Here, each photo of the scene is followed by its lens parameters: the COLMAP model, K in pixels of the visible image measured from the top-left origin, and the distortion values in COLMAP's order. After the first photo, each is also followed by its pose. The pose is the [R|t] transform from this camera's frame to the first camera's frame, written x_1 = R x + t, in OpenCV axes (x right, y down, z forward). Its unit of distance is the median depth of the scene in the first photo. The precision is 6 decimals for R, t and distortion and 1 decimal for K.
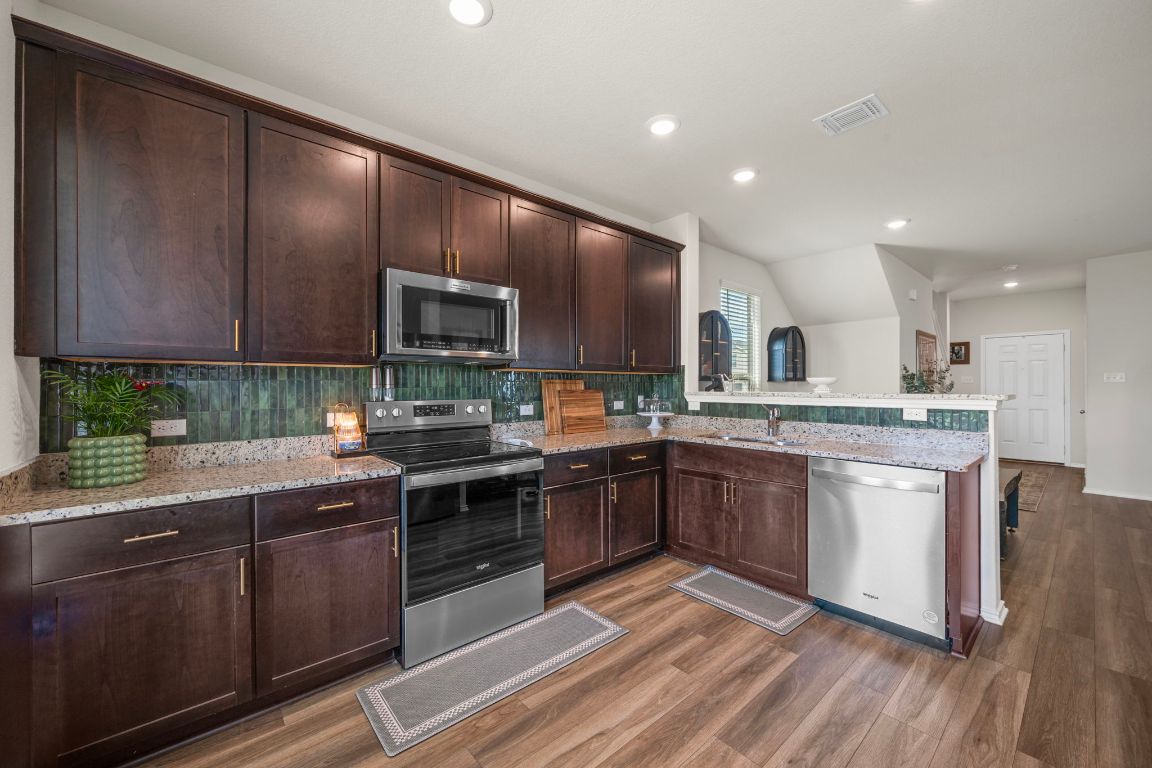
lens RADIAL K [[449.9, 0, 576.4], [0, 449.9, 384.2], [0, 0, 1]] dist [-0.001592, -0.000122]
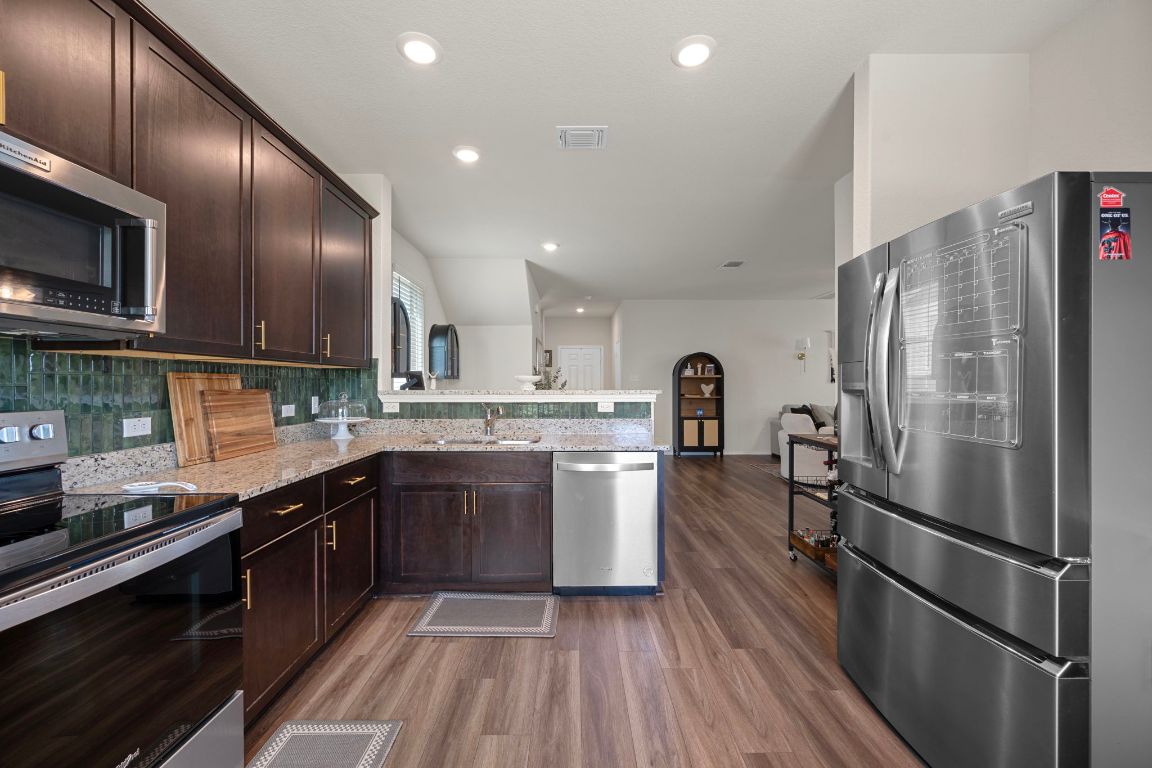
lens RADIAL K [[449.9, 0, 577.5], [0, 449.9, 383.4], [0, 0, 1]] dist [-0.001592, -0.000122]
pose [[0.648645, 0.000403, 0.761091, -0.213094], [-0.002105, 0.999997, 0.001265, 0.002289], [-0.761088, -0.002422, 0.648644, 0.270856]]
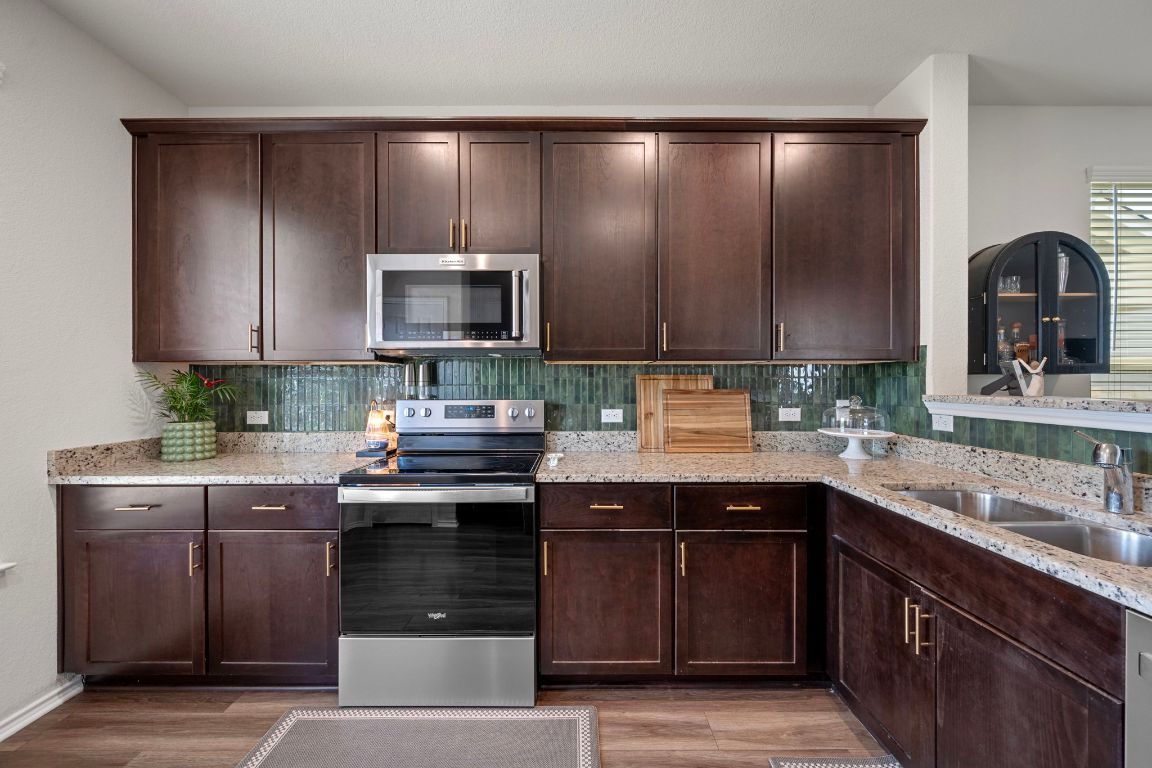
lens RADIAL K [[449.9, 0, 575.1], [0, 449.9, 382.0], [0, 0, 1]] dist [-0.001592, -0.000122]
pose [[0.754391, 0.000218, -0.656426, 0.396909], [0.001414, 0.999997, 0.001958, -0.000451], [0.656424, -0.002406, 0.754388, 0.469183]]
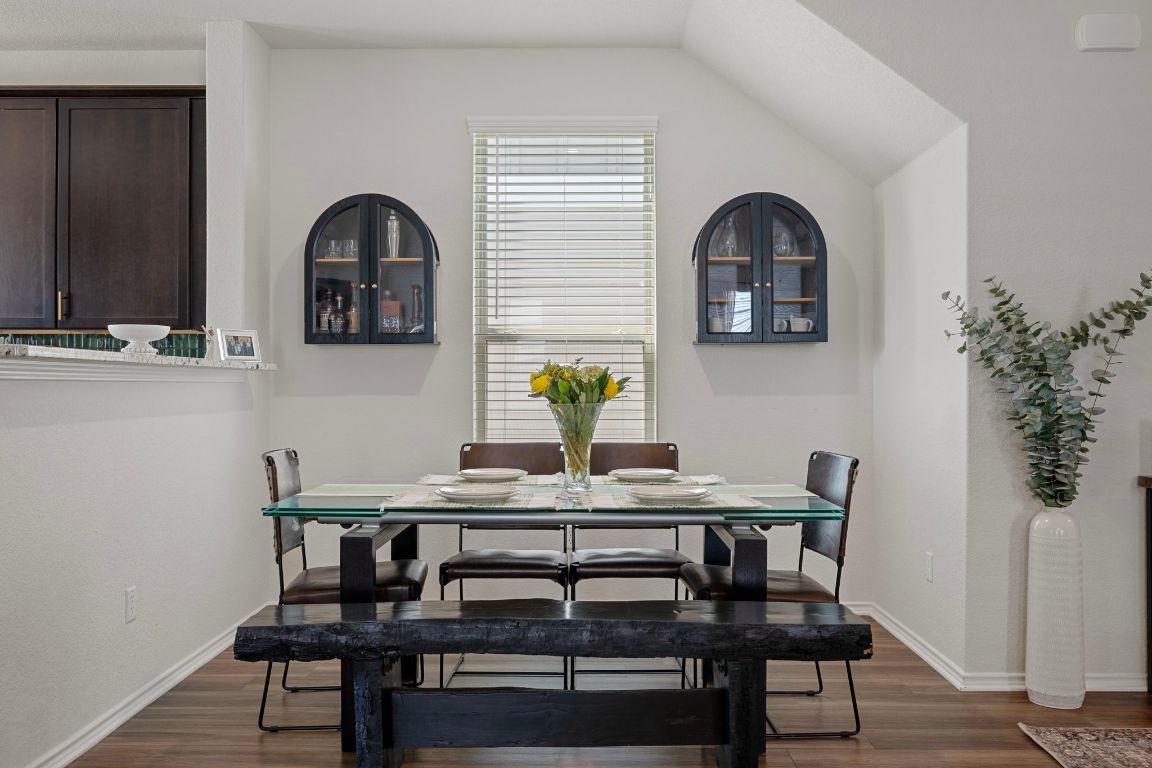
lens RADIAL K [[449.9, 0, 572.4], [0, 449.9, 348.6], [0, 0, 1]] dist [-0.001592, -0.000122]
pose [[0.712352, 0.001891, -0.701820, 1.298484], [-0.001533, 0.999998, 0.001138, -0.006378], [0.701821, 0.000265, 0.712353, 1.348253]]
